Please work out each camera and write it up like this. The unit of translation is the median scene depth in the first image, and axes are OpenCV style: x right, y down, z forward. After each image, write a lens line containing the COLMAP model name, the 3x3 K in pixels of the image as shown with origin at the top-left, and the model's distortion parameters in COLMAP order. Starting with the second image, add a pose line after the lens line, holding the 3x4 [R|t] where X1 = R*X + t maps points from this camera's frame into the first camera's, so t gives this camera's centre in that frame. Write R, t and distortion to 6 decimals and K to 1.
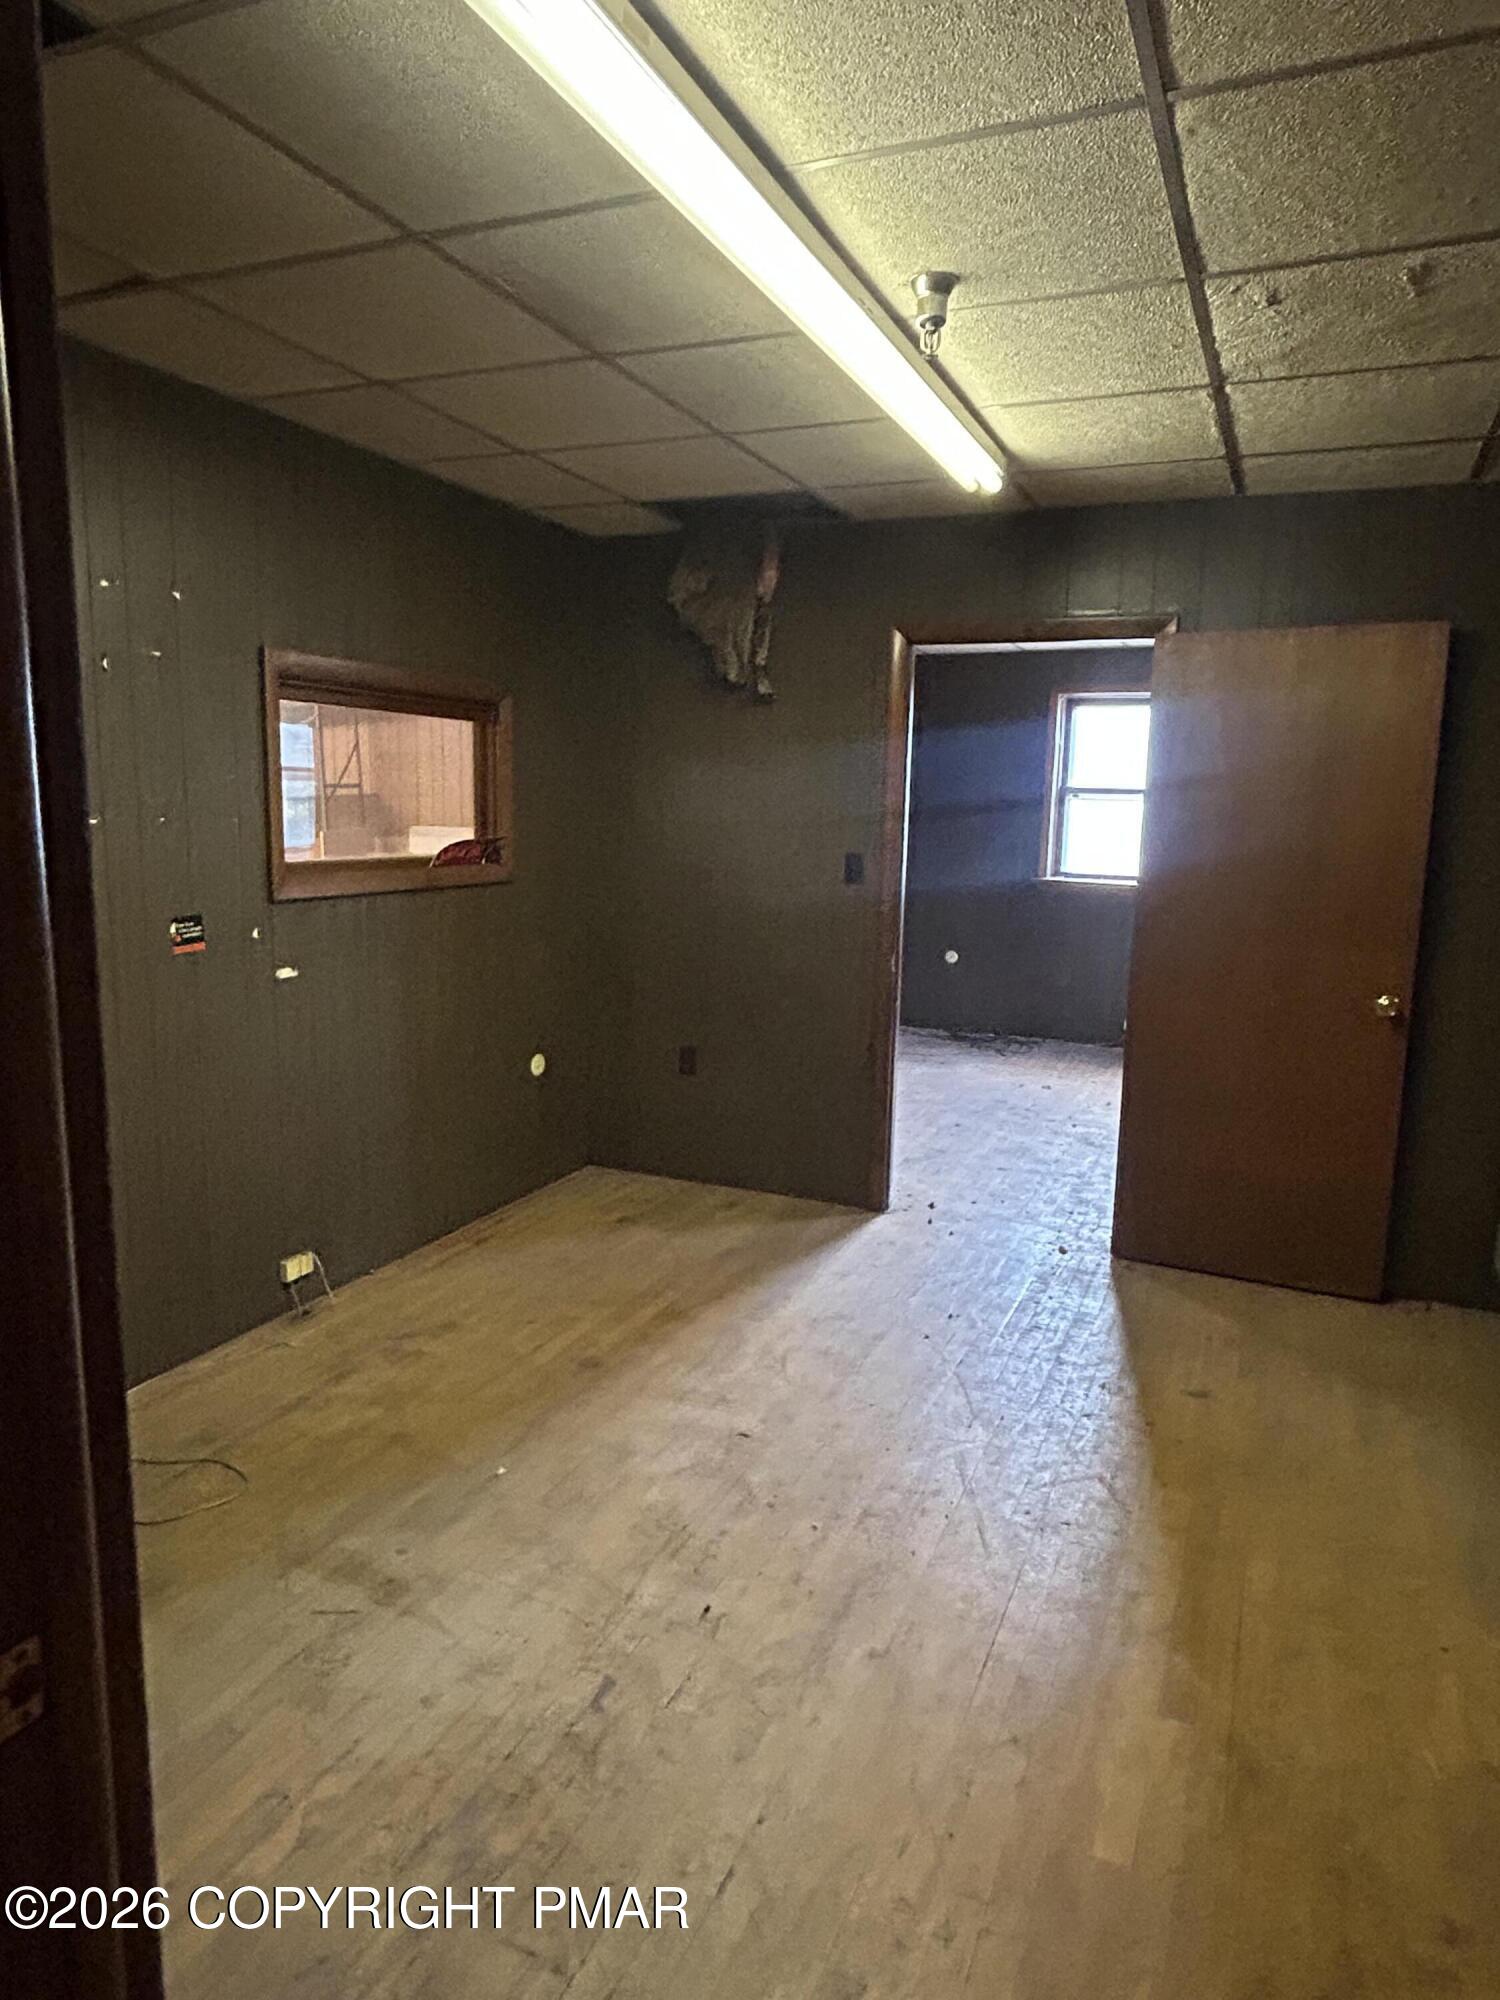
lens RADIAL K [[1227.5, 0, 748.6], [0, 1227.5, 996.8], [0, 0, 1]] dist [-0.000299, -0.000004]
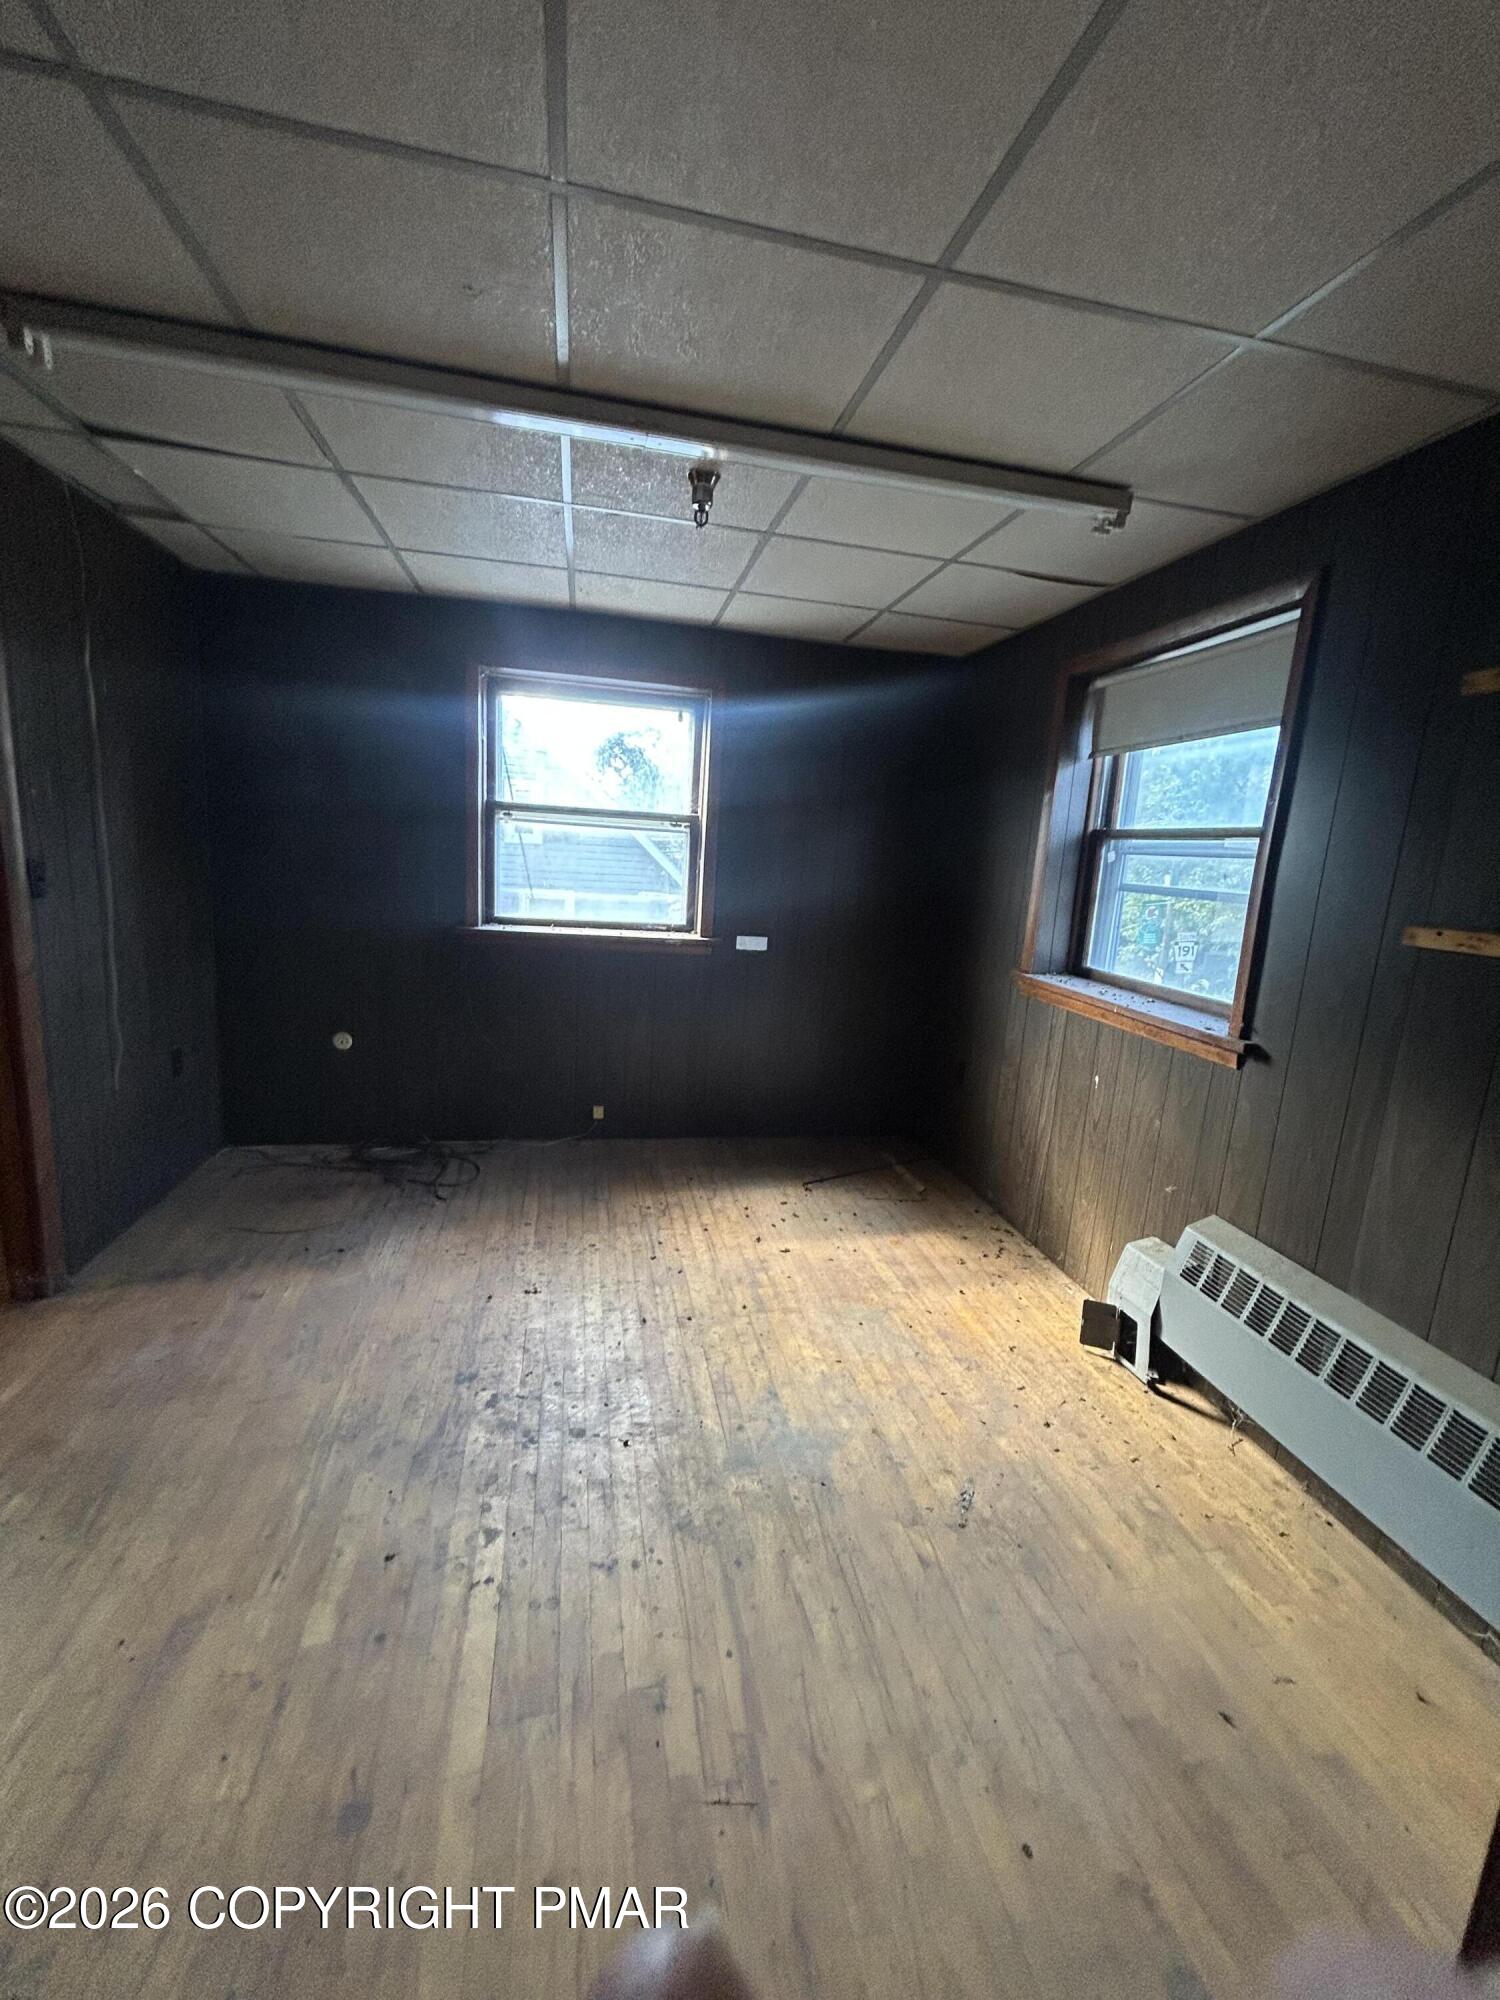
lens RADIAL K [[802.8, 0, 750.0], [0, 802.8, 1001.9], [0, 0, 1]] dist [0.000533, 0.000009]
pose [[0.813354, -0.073795, 0.577069, 0.097452], [0.072211, 0.997058, 0.025725, -0.052962], [-0.577270, 0.020747, 0.816290, 0.523068]]
